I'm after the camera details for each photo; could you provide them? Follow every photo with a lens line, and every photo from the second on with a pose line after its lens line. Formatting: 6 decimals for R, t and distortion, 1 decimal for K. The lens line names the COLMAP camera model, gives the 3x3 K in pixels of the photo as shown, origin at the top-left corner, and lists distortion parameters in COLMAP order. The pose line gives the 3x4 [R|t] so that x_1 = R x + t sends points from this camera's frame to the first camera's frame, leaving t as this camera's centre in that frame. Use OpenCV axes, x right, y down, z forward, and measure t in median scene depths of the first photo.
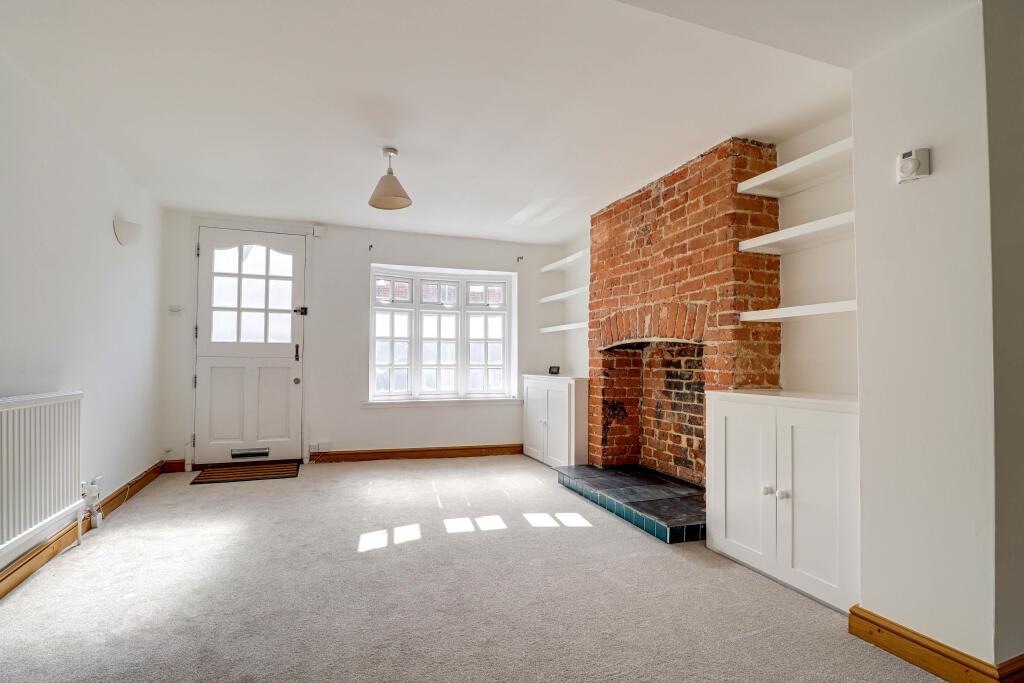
lens RADIAL K [[488.3, 0, 515.7], [0, 488.3, 363.3], [0, 0, 1]] dist [-0.008490, -0.008546]
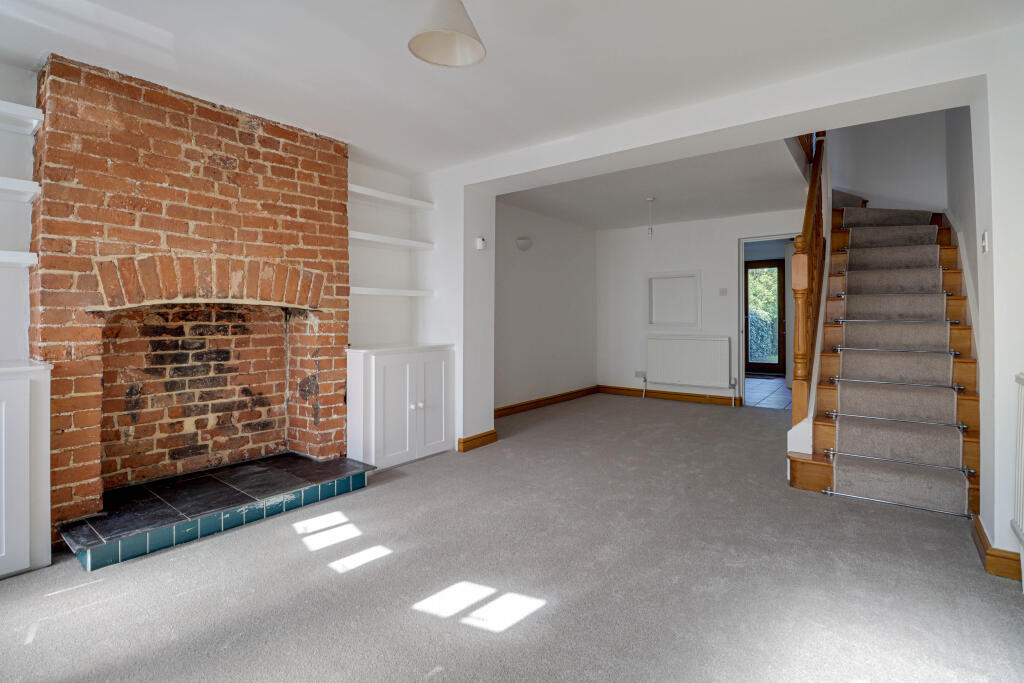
lens RADIAL K [[488.3, 0, 497.2], [0, 488.3, 328.9], [0, 0, 1]] dist [-0.008490, -0.008546]
pose [[-0.499870, -0.024732, 0.865748, -0.617517], [0.003361, 0.999529, 0.030494, -0.024243], [-0.866094, 0.018153, -0.499551, 0.975023]]
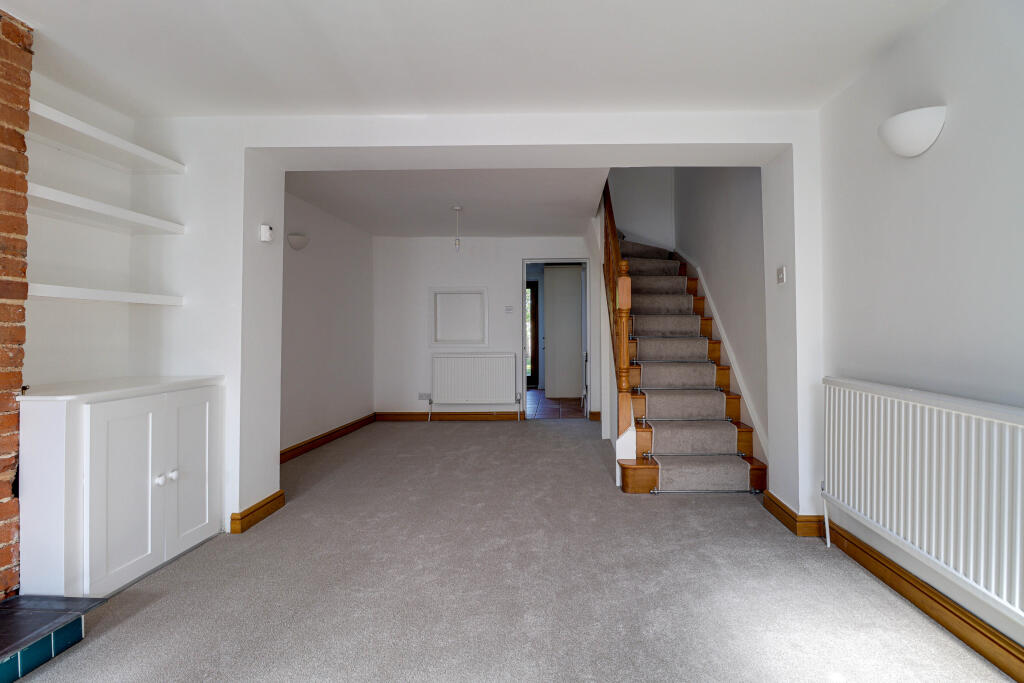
lens RADIAL K [[488.3, 0, 517.1], [0, 488.3, 331.5], [0, 0, 1]] dist [-0.008490, -0.008546]
pose [[-0.924076, 0.000956, 0.382208, -0.336198], [0.002710, 0.999988, 0.004051, -0.026563], [-0.382199, 0.004779, -0.924068, 1.023542]]
